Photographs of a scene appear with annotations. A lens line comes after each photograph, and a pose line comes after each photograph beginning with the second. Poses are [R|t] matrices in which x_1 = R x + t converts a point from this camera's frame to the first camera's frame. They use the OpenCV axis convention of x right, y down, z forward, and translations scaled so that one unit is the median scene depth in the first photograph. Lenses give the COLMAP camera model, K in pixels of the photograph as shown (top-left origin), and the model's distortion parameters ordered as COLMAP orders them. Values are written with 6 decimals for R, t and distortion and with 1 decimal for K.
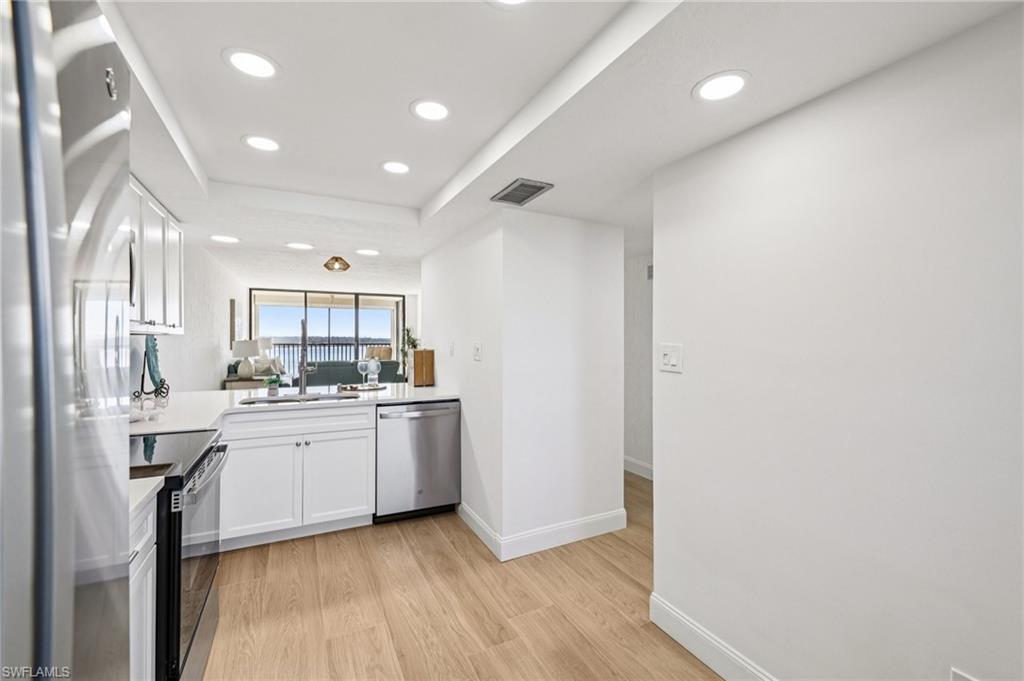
lens RADIAL K [[420.2, 0, 523.6], [0, 420.2, 337.6], [0, 0, 1]] dist [0.000049, -0.000375]
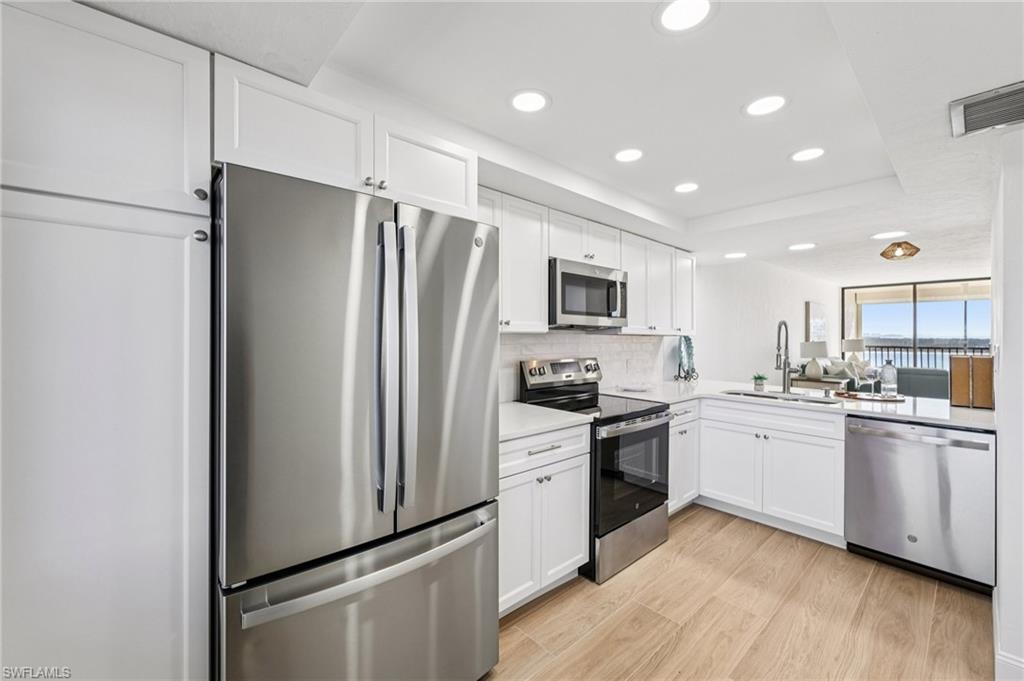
lens RADIAL K [[420.2, 0, 507.0], [0, 420.2, 337.6], [0, 0, 1]] dist [0.000049, -0.000375]
pose [[0.236423, -0.002016, -0.971648, 0.321288], [-0.002941, 0.999992, -0.002790, 0.004169], [0.971646, 0.003517, 0.236415, 0.097817]]
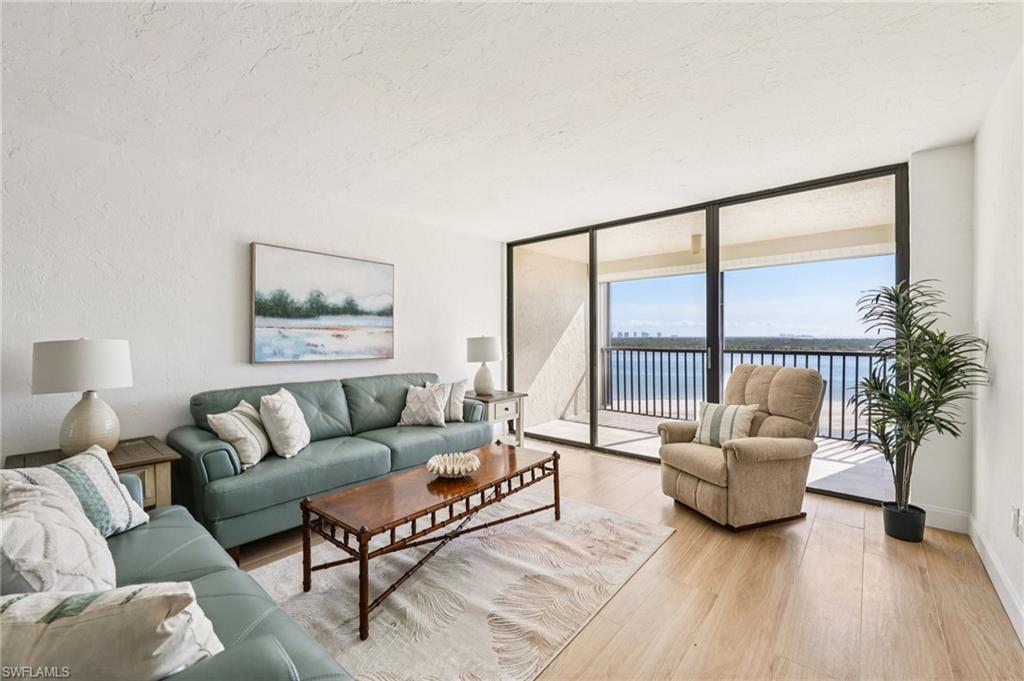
lens RADIAL K [[420.2, 0, 515.3], [0, 420.2, 339.1], [0, 0, 1]] dist [0.000049, -0.000375]
pose [[0.360459, -0.003407, -0.932769, -0.508855], [0.001311, 0.999994, -0.003146, 0.011966], [0.932774, -0.000089, 0.360461, 2.649467]]
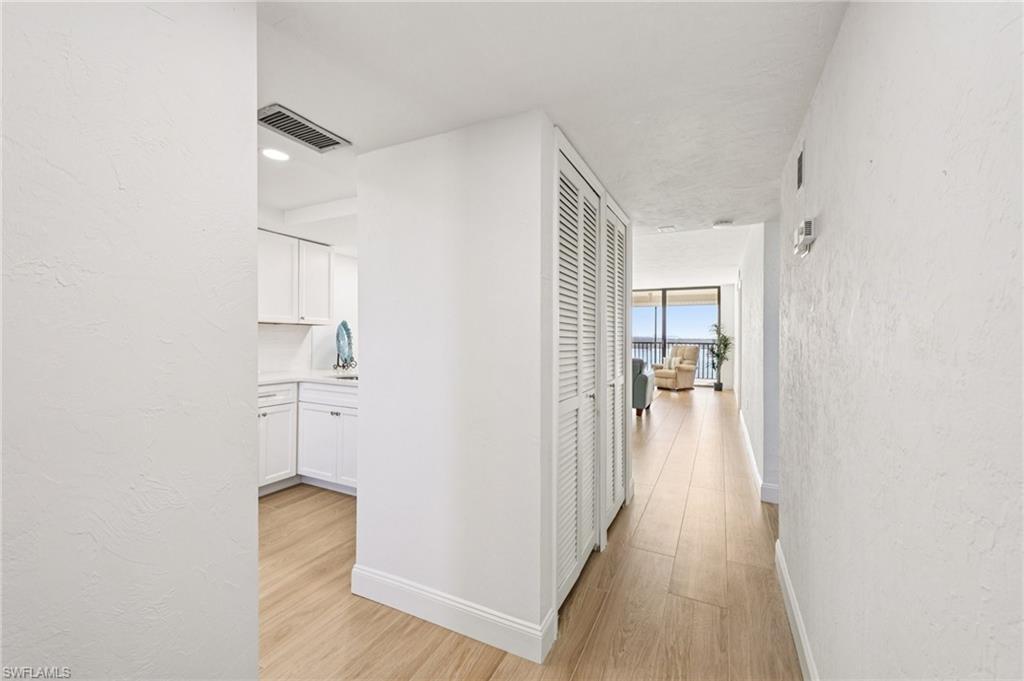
lens RADIAL K [[420.2, 0, 510.7], [0, 420.2, 336.9], [0, 0, 1]] dist [0.000049, -0.000375]
pose [[0.576282, -0.000641, -0.817251, 0.640076], [-0.006327, 0.999966, -0.005246, 0.033990], [0.817226, 0.008194, 0.576258, 0.633284]]
